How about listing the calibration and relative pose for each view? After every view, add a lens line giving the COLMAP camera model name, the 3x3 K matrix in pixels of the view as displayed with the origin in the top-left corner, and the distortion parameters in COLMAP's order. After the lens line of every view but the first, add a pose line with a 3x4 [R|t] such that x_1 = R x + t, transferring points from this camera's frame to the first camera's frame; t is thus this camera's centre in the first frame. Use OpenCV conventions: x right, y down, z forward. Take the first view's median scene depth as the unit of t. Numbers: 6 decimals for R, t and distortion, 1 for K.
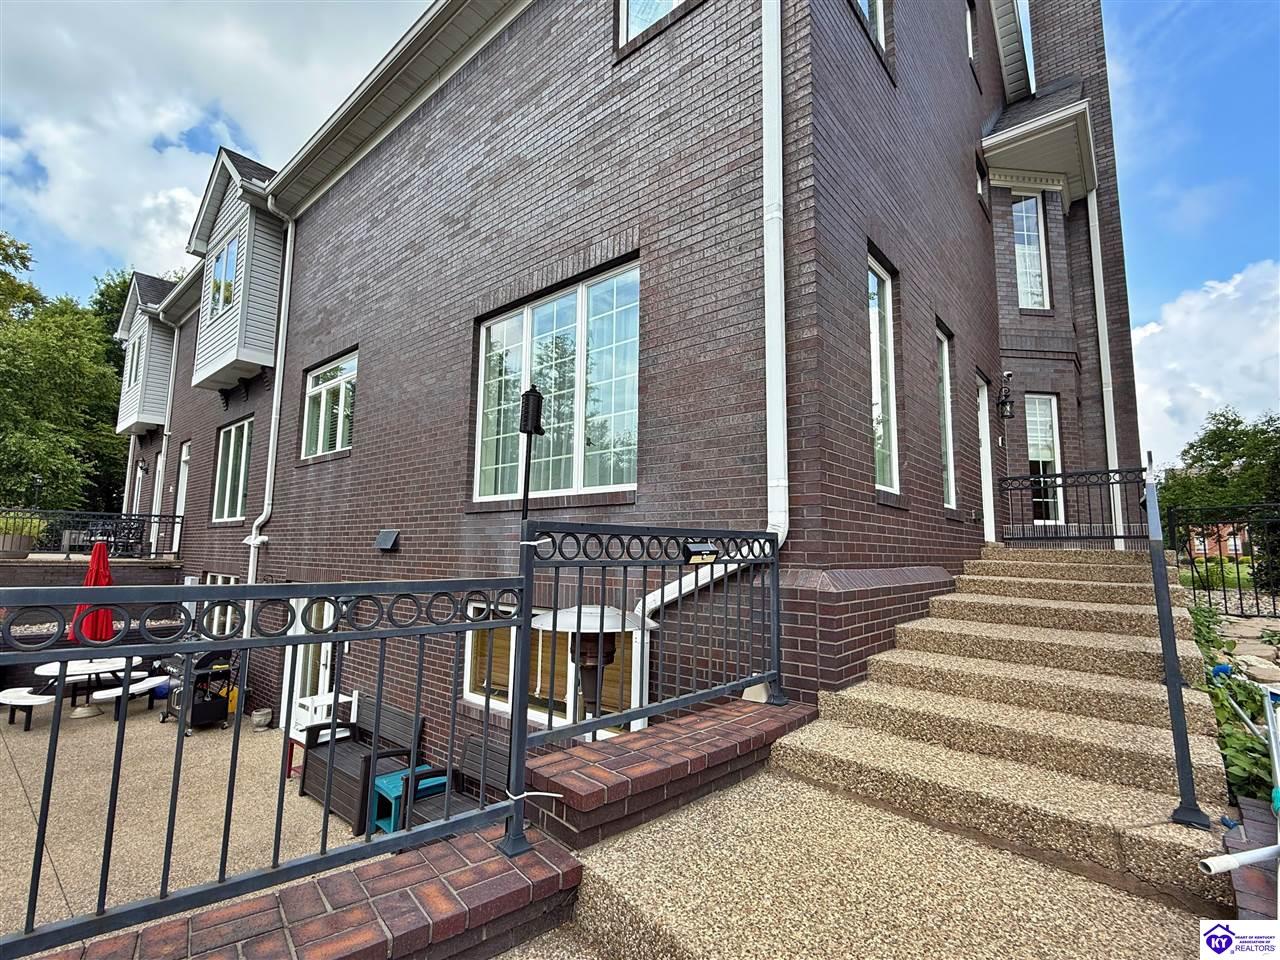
lens RADIAL K [[594.4, 0, 640.6], [0, 594.4, 480.0], [0, 0, 1]] dist [0.004430, -0.001163]
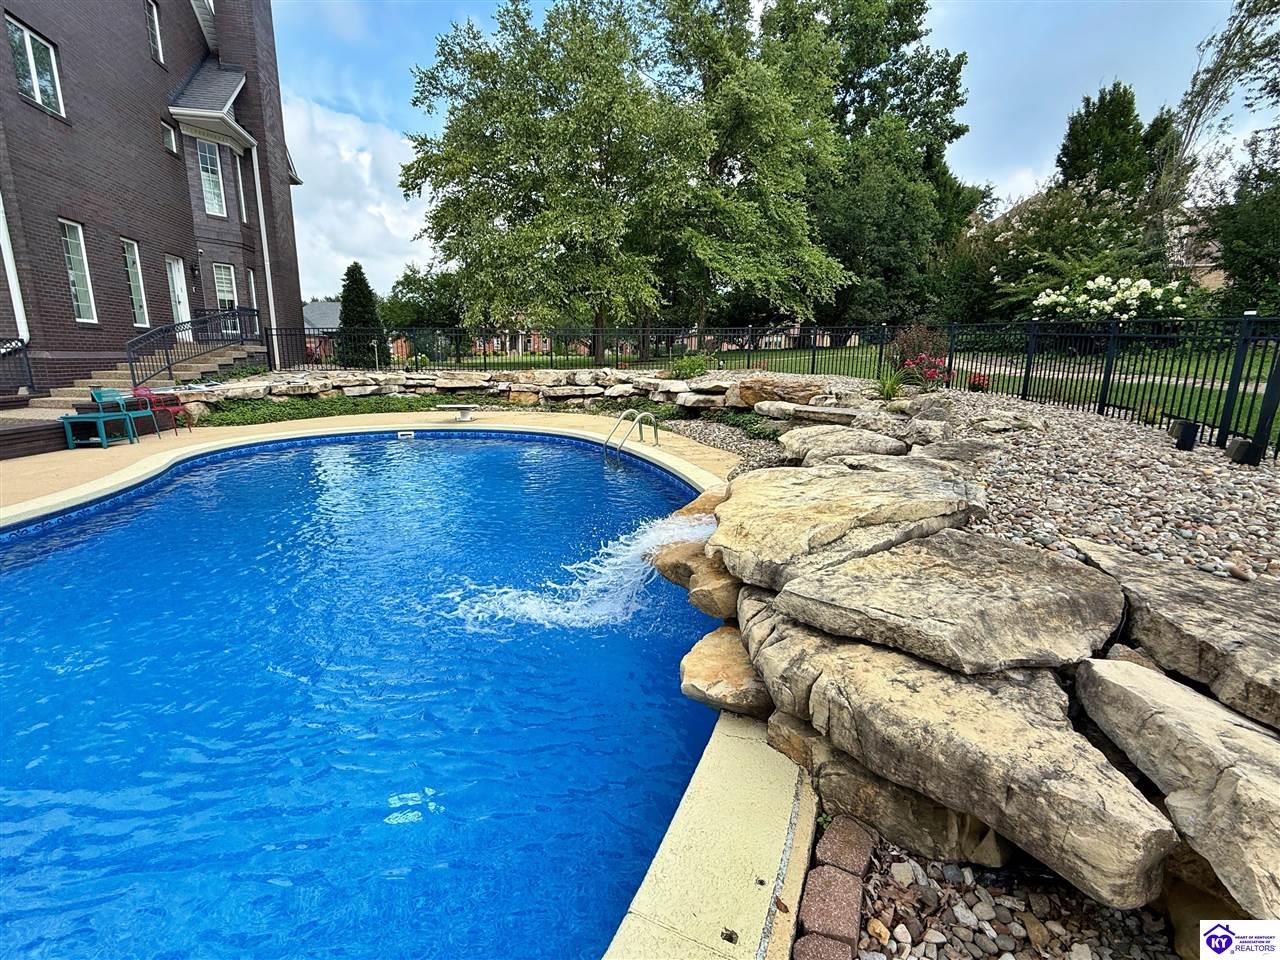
lens RADIAL K [[594.4, 0, 636.9], [0, 594.4, 481.3], [0, 0, 1]] dist [0.004430, -0.001163]
pose [[0.606774, -0.173891, 0.775621, -0.141110], [-0.095950, 0.952619, 0.288635, -0.157678], [-0.789062, -0.249557, 0.561339, -1.329860]]
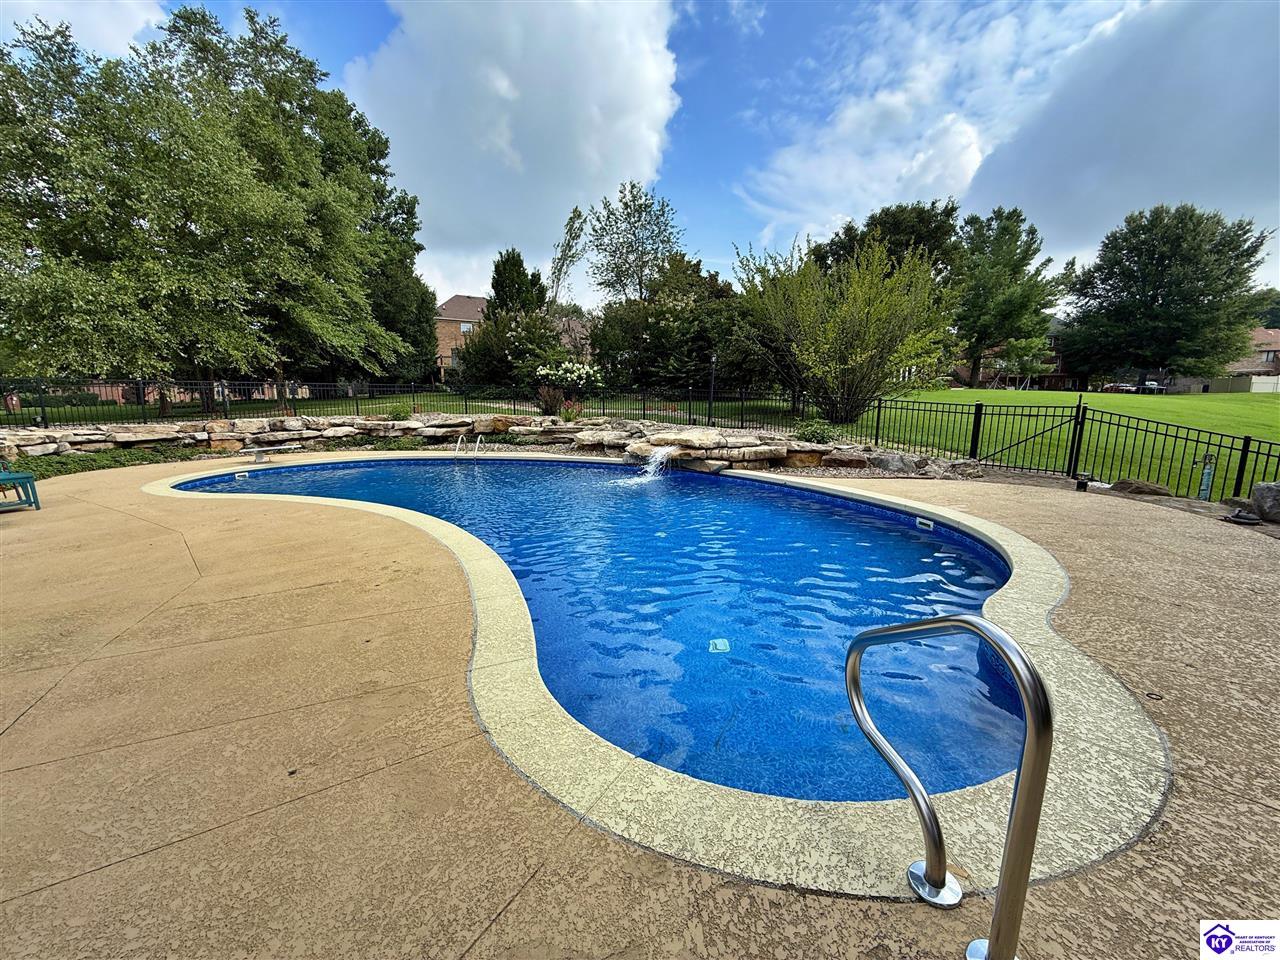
lens RADIAL K [[512.2, 0, 637.3], [0, 512.2, 485.1], [0, 0, 1]] dist [0.001846, 0.000169]
pose [[-0.325810, -0.163373, 0.931213, -0.967338], [-0.110687, 0.984774, 0.134044, -0.089026], [-0.938934, -0.059400, -0.338933, -0.658805]]
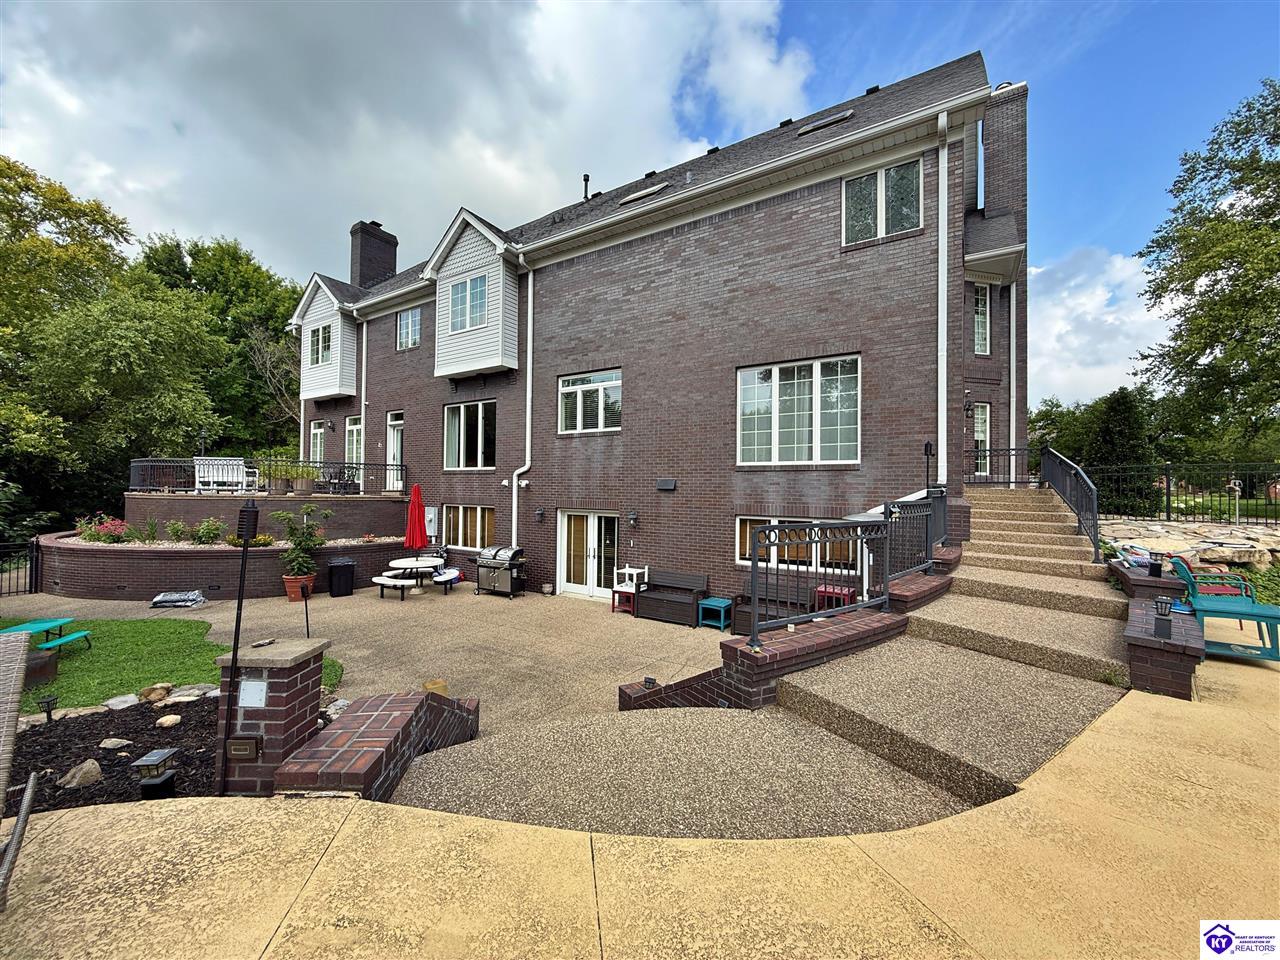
lens RADIAL K [[512.2, 0, 639.3], [0, 512.2, 479.2], [0, 0, 1]] dist [0.001846, 0.000169]
pose [[0.990862, 0.000901, 0.134877, -0.569952], [-0.014773, 0.994686, 0.101889, -0.057343], [-0.134068, -0.102951, 0.985610, -0.418318]]
